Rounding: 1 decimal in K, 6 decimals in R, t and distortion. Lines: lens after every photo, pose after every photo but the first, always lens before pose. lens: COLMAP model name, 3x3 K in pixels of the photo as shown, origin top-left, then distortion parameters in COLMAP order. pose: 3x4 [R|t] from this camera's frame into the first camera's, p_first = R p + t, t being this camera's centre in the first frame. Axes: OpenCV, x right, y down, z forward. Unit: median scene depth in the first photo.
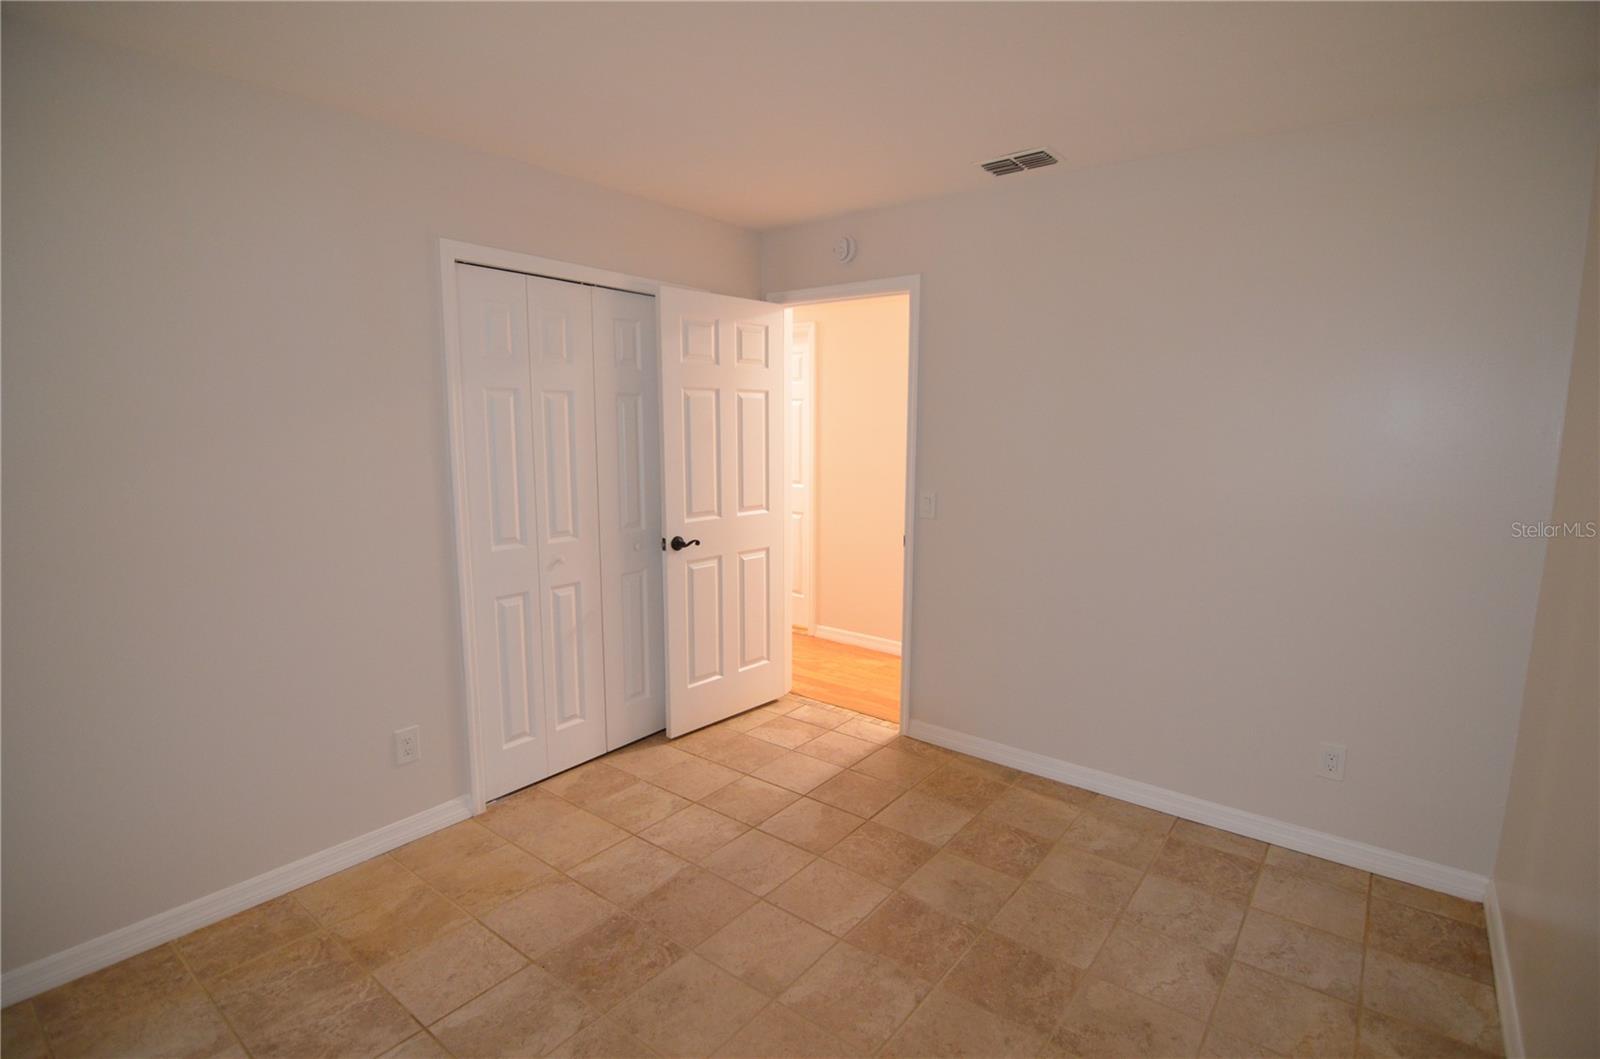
lens RADIAL K [[770.8, 0, 799.3], [0, 770.8, 531.6], [0, 0, 1]] dist [-0.006079, -0.000513]
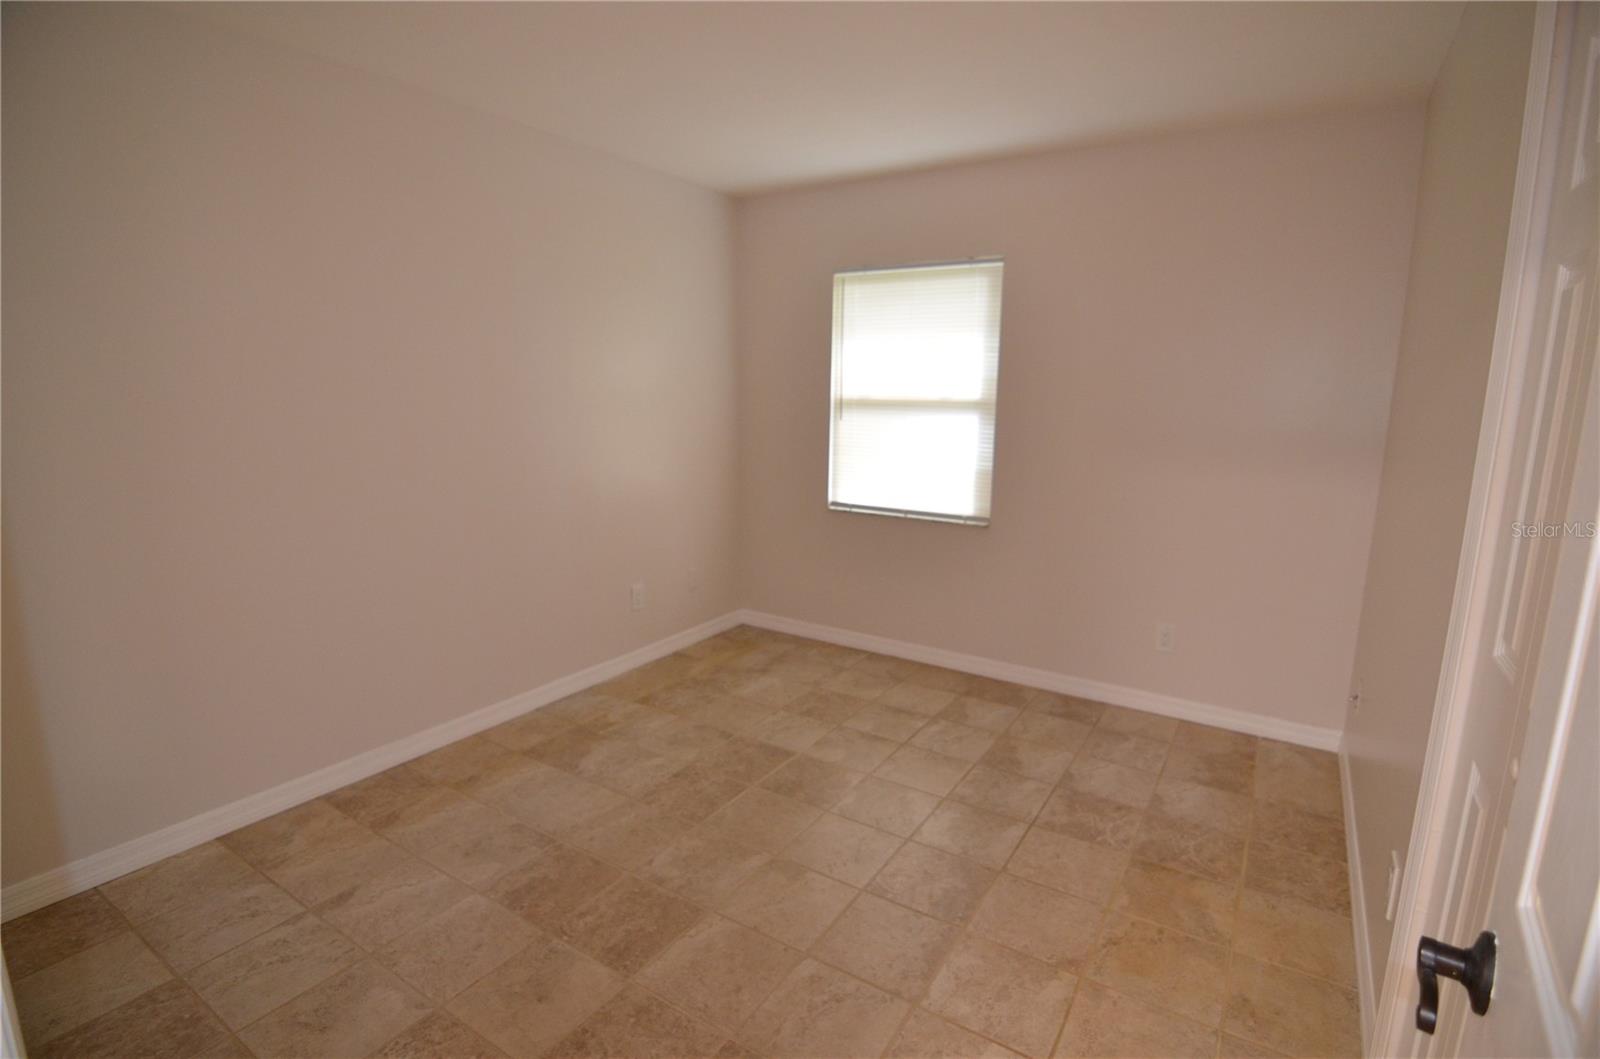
lens RADIAL K [[770.8, 0, 807.3], [0, 770.8, 529.3], [0, 0, 1]] dist [-0.006079, -0.000513]
pose [[-0.994622, 0.002634, -0.103543, 0.033509], [-0.030509, 0.947875, 0.317180, -0.217055], [0.098981, 0.318633, -0.942696, 1.748314]]
